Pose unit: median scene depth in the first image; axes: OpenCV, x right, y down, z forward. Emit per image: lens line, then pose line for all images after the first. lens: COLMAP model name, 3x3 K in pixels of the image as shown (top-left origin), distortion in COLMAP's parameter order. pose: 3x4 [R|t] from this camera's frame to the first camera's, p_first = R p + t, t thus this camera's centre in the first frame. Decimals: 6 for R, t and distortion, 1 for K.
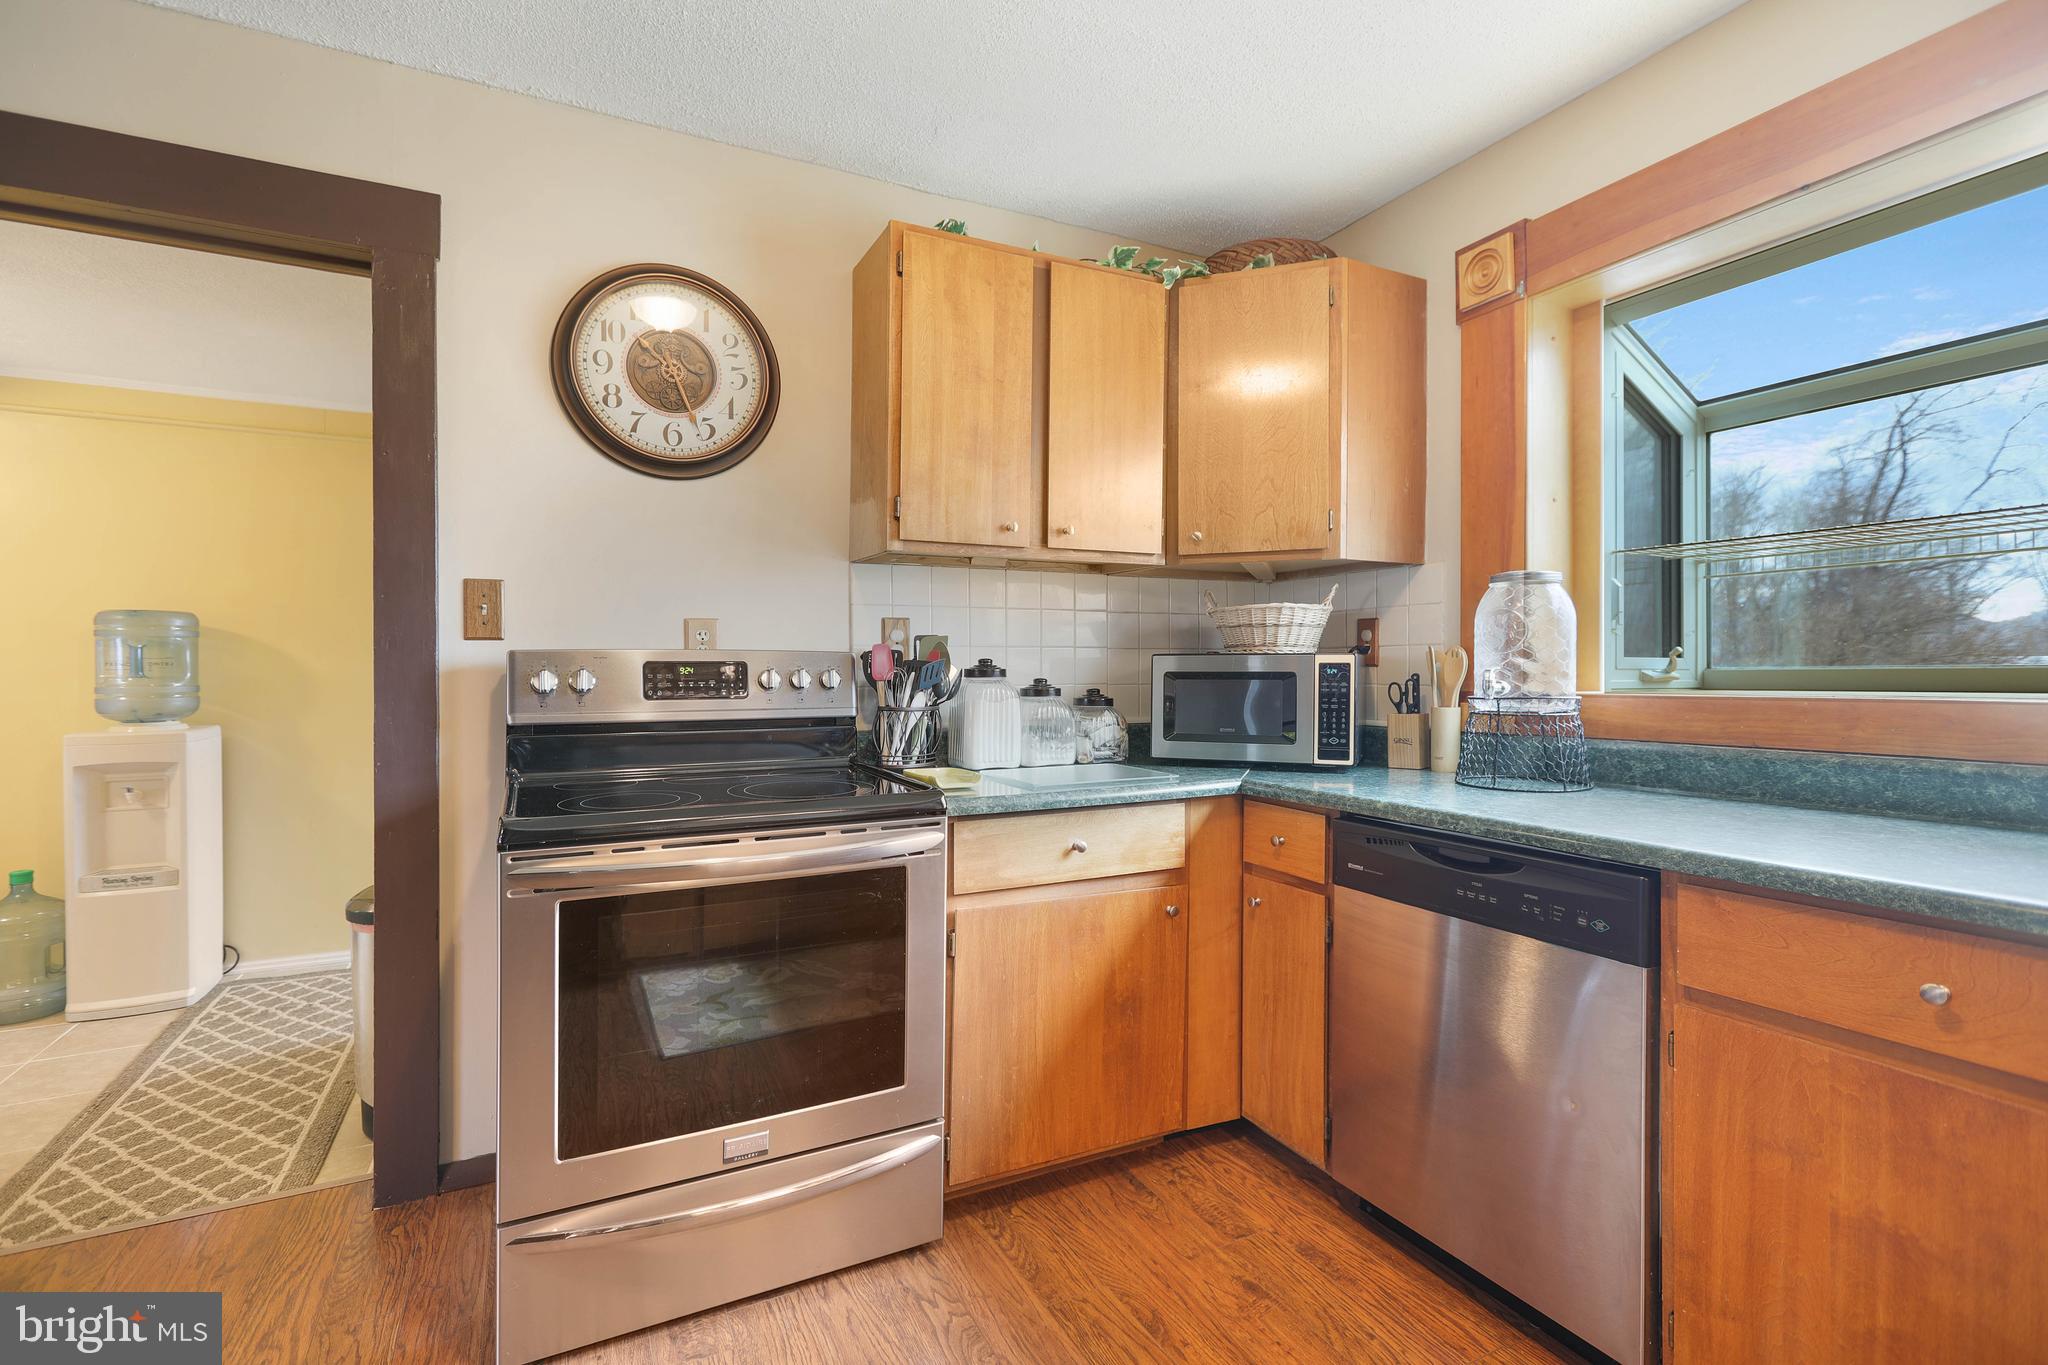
lens RADIAL K [[926.2, 0, 1030.3], [0, 926.2, 672.8], [0, 0, 1]] dist [0.001051, 0.000454]
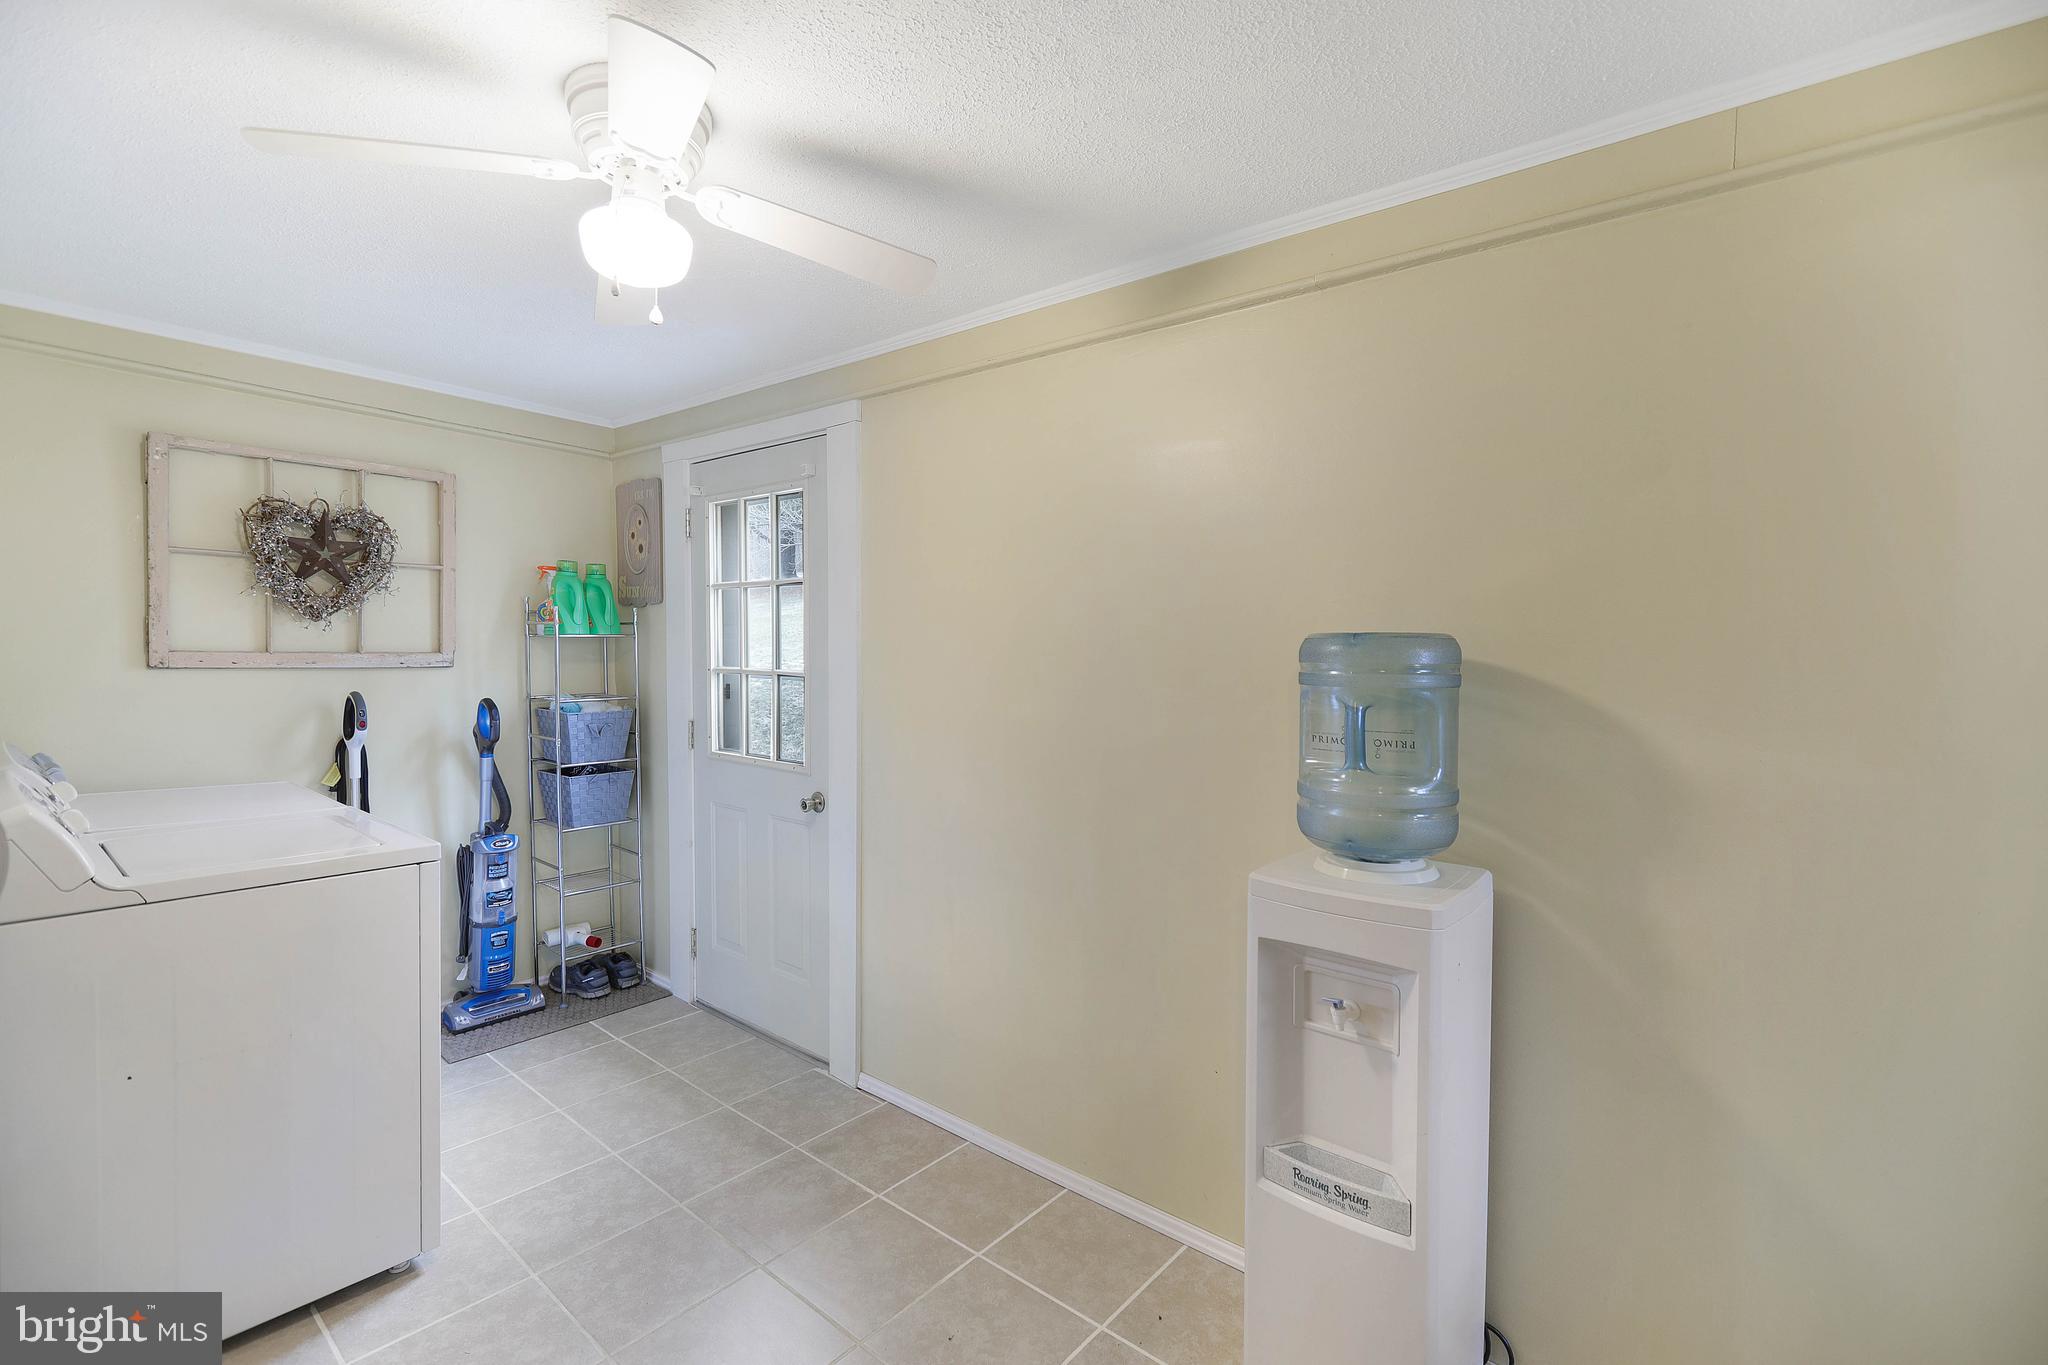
lens RADIAL K [[926.2, 0, 1031.1], [0, 926.2, 679.2], [0, 0, 1]] dist [0.001051, 0.000454]
pose [[0.382235, 0.025385, -0.923717, -0.568823], [-0.012327, 0.999674, 0.022372, -0.051572], [0.923983, 0.002835, 0.382423, 0.644636]]
